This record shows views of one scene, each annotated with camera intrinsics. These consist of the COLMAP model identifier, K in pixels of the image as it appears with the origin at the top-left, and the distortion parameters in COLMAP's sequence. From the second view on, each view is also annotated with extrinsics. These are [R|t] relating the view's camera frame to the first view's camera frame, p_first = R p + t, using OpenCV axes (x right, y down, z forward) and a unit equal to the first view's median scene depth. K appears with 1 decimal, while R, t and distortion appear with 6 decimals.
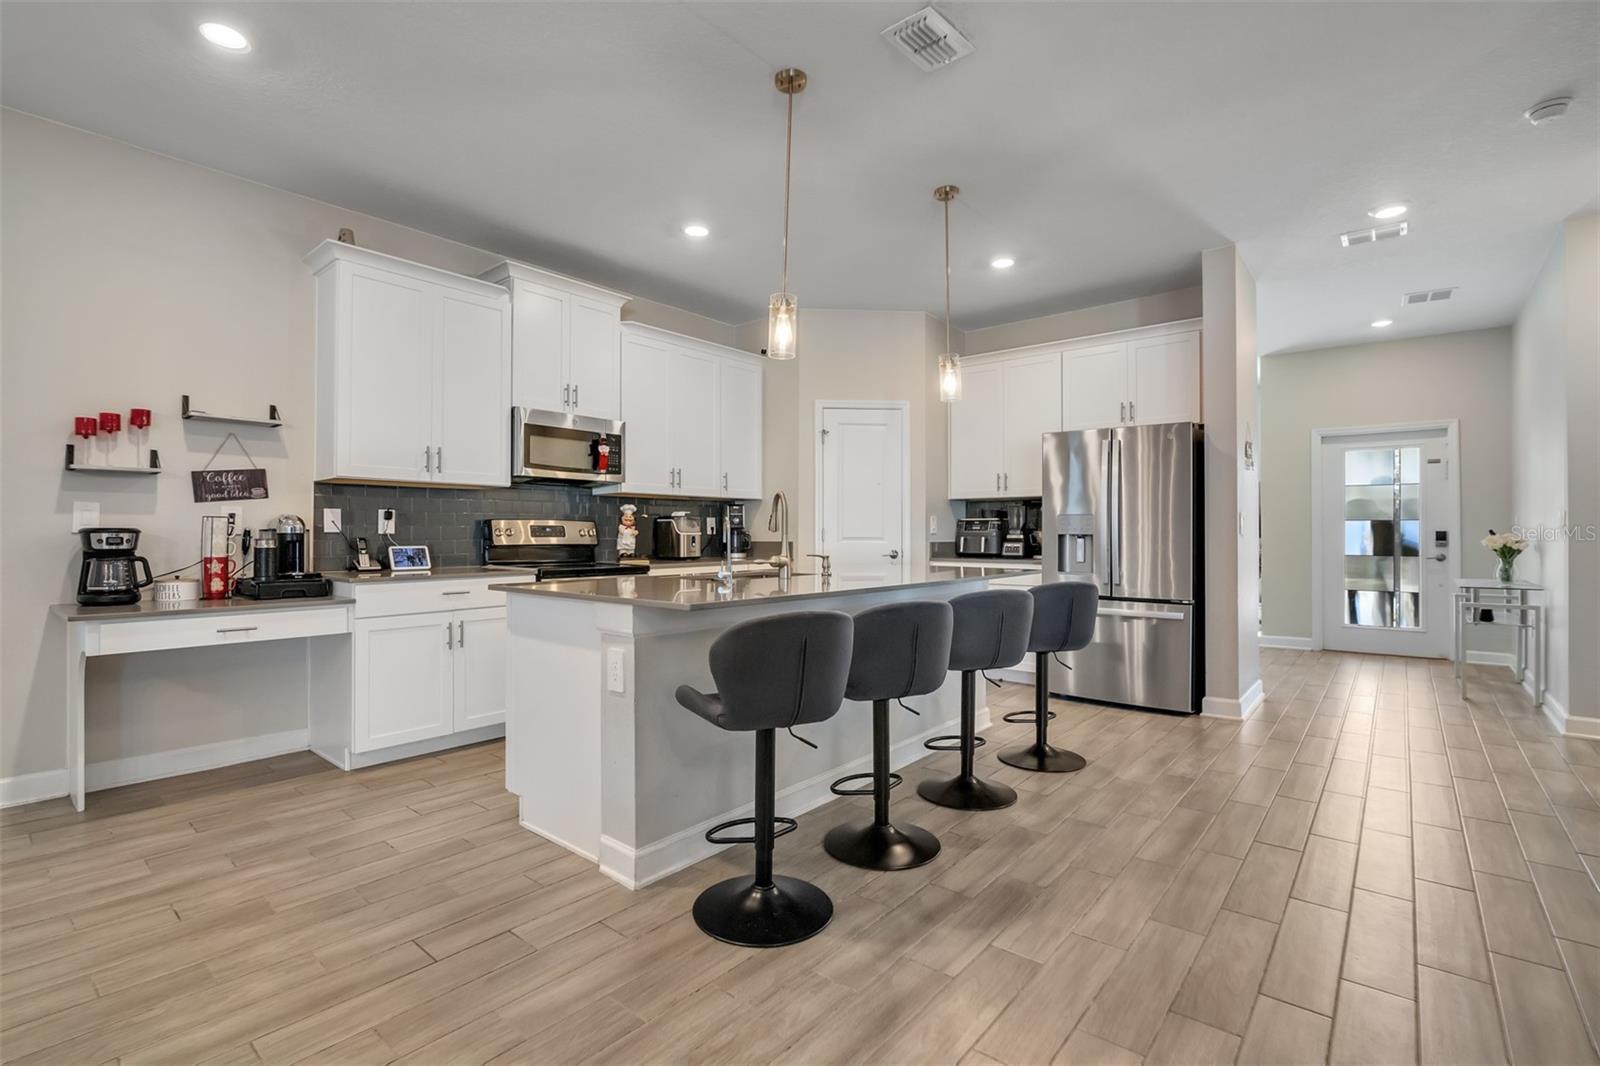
lens RADIAL K [[731.6, 0, 792.2], [0, 731.6, 528.5], [0, 0, 1]] dist [-0.019152, -0.000287]
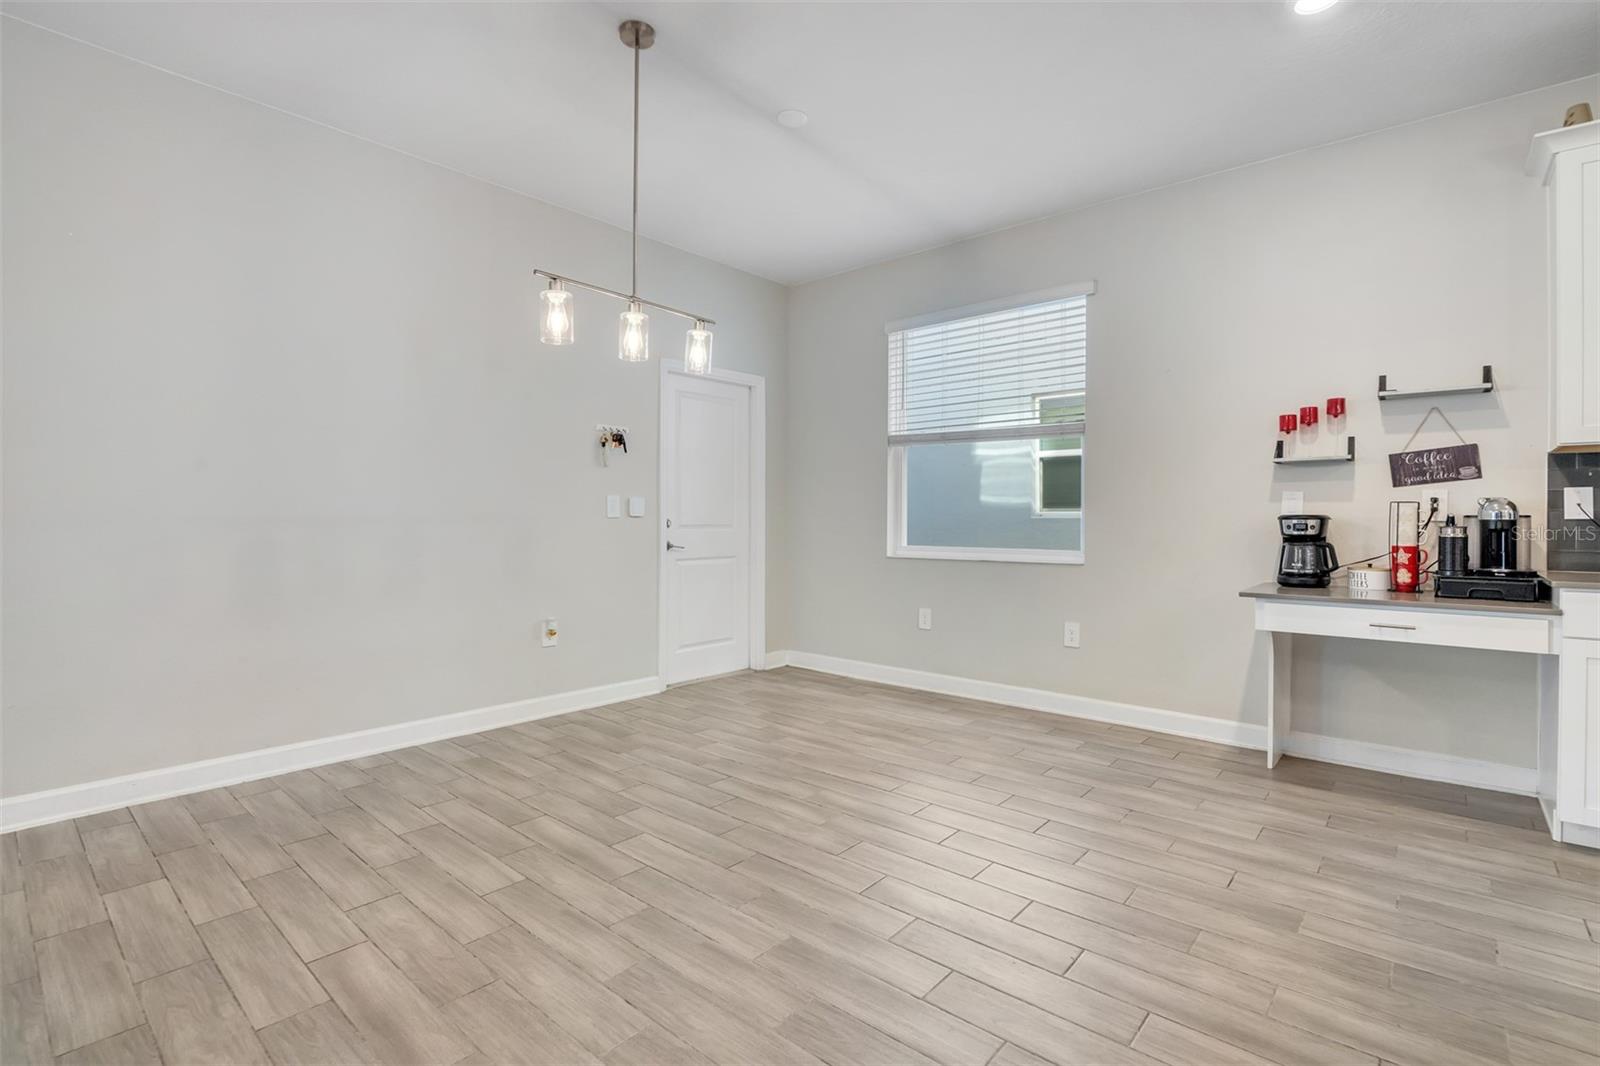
lens RADIAL K [[747.2, 0, 800.5], [0, 747.2, 518.9], [0, 0, 1]] dist [-0.015169, 0.000097]
pose [[-0.014823, 0.000619, -0.999890, 0.144131], [0.003938, 0.999992, 0.000561, 0.001537], [0.999882, -0.003929, -0.014825, 0.234293]]
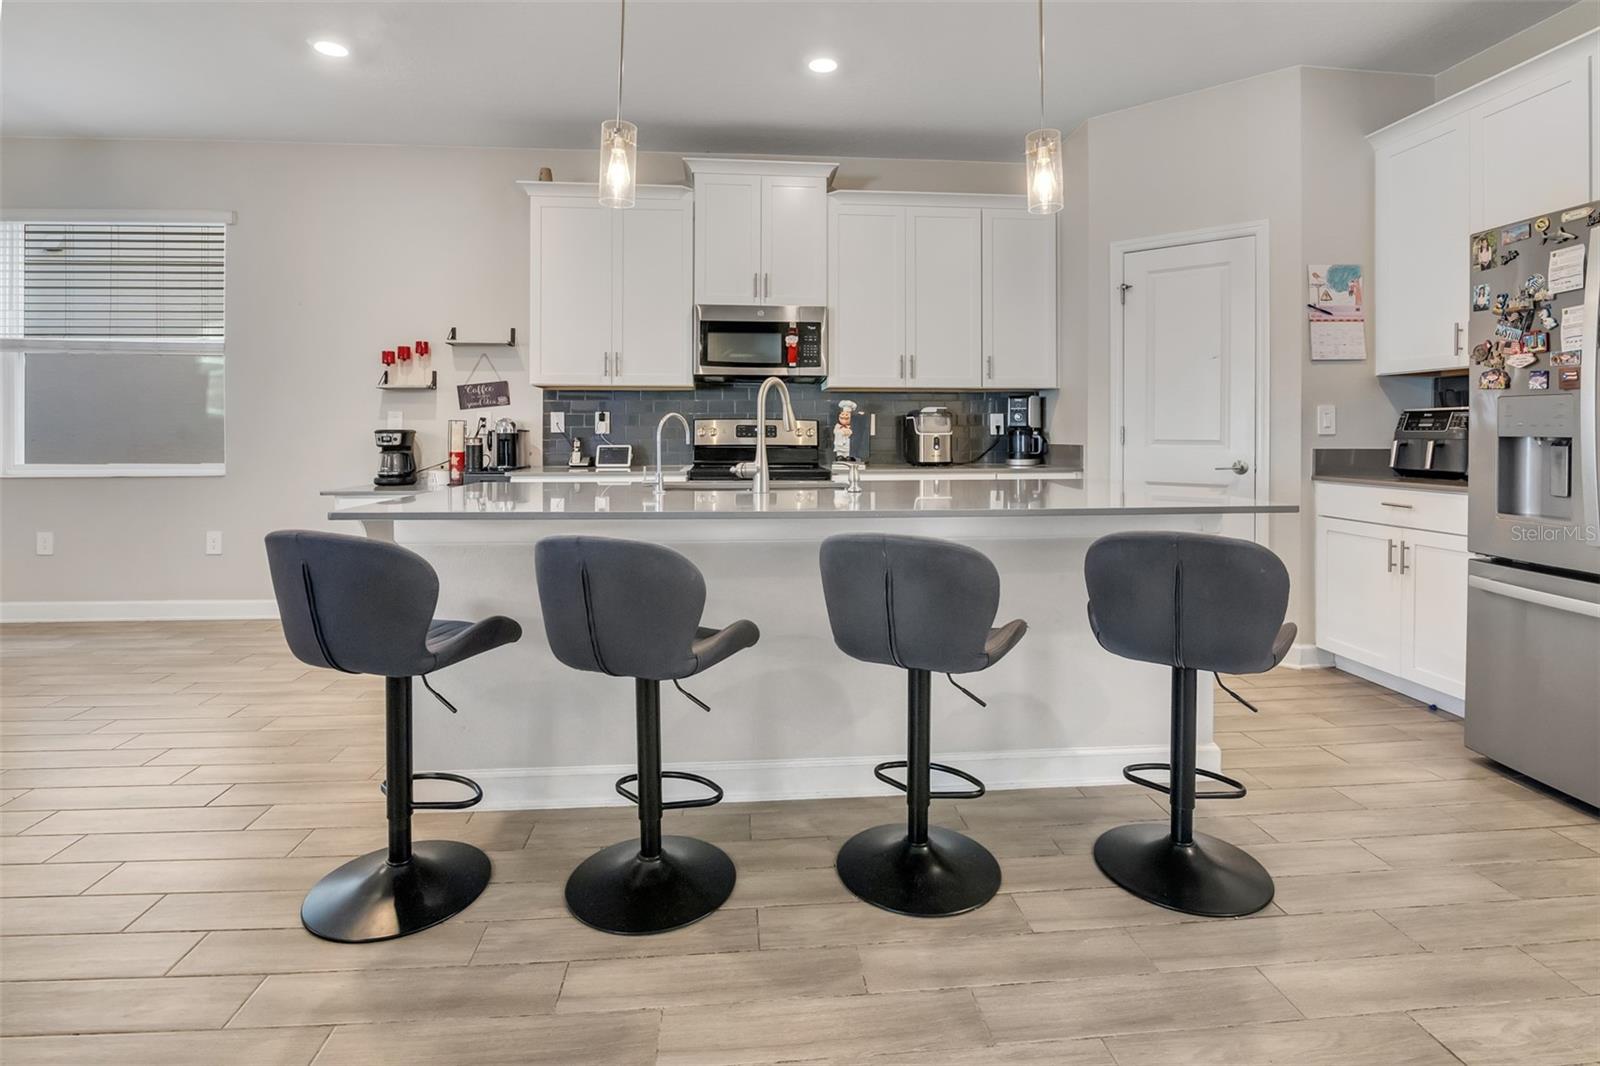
lens RADIAL K [[766.5, 0, 802.0], [0, 766.5, 437.5], [0, 0, 1]] dist [-0.019497, 0.000993]
pose [[0.708355, 0.004509, -0.705842, 0.557038], [0.004791, 0.999926, 0.011196, 0.001432], [0.705840, -0.011313, 0.708281, 0.448375]]
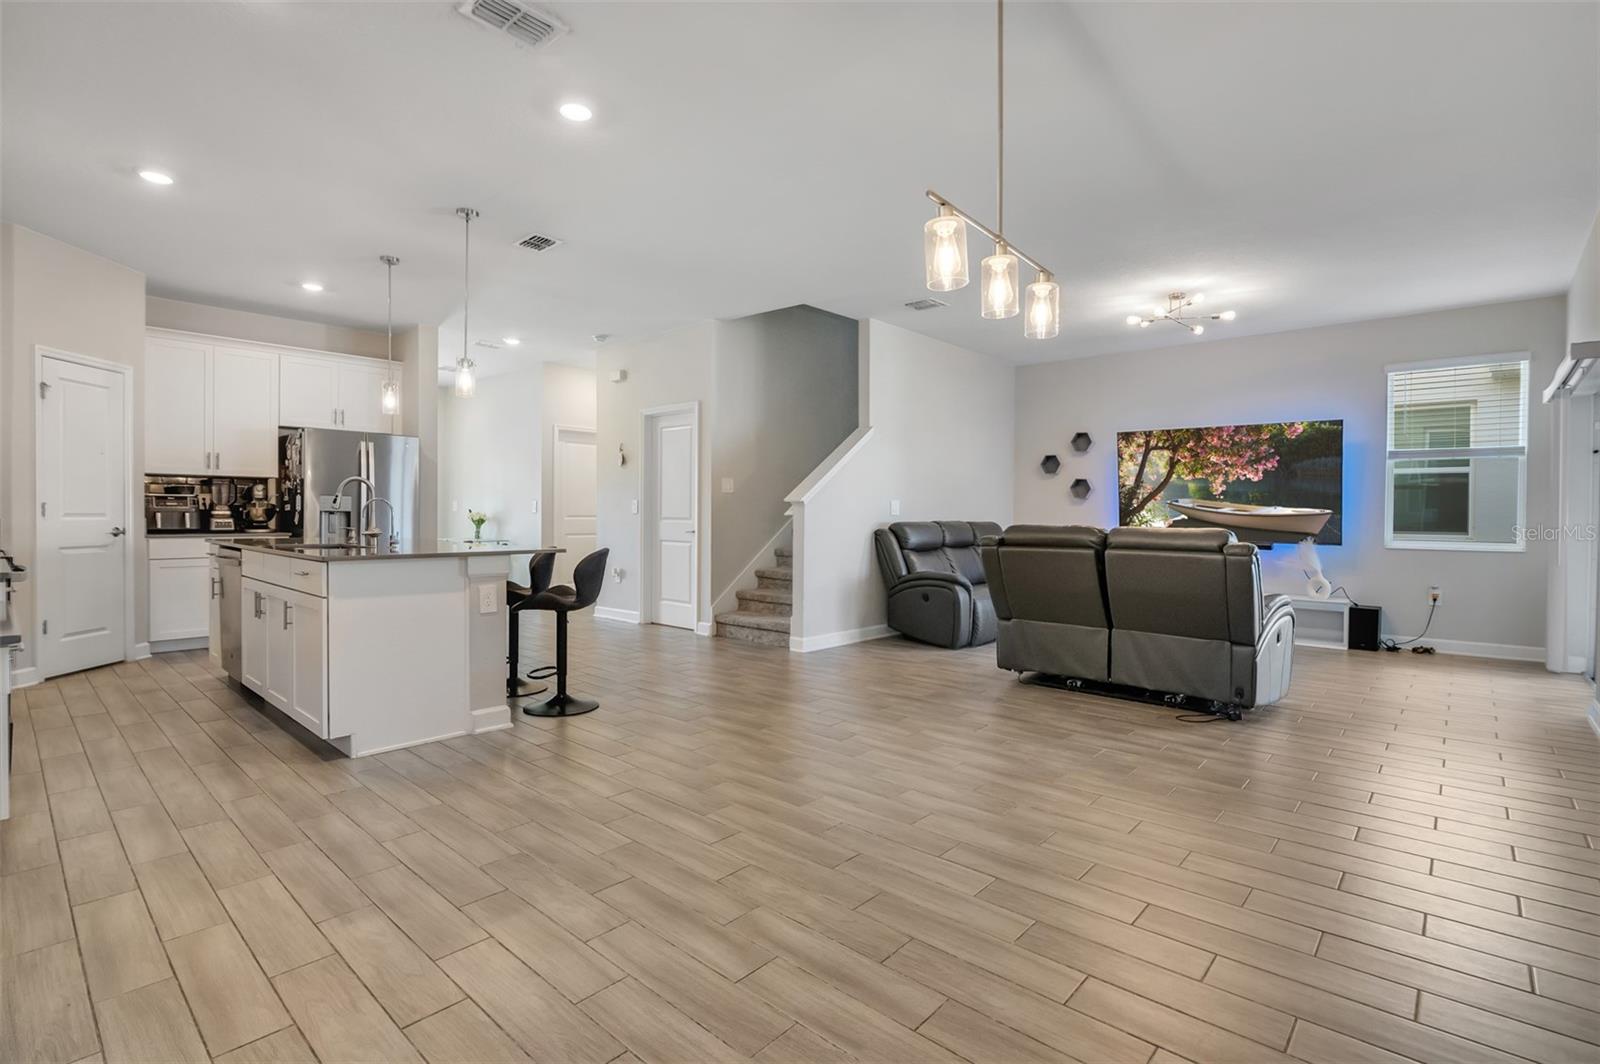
lens RADIAL K [[747.2, 0, 800.5], [0, 747.2, 517.9], [0, 0, 1]] dist [-0.015169, 0.000097]
pose [[0.033453, -0.004741, 0.999429, -1.250352], [-0.015950, 0.999859, 0.005277, -0.000587], [-0.999313, -0.016118, 0.033372, 0.193945]]
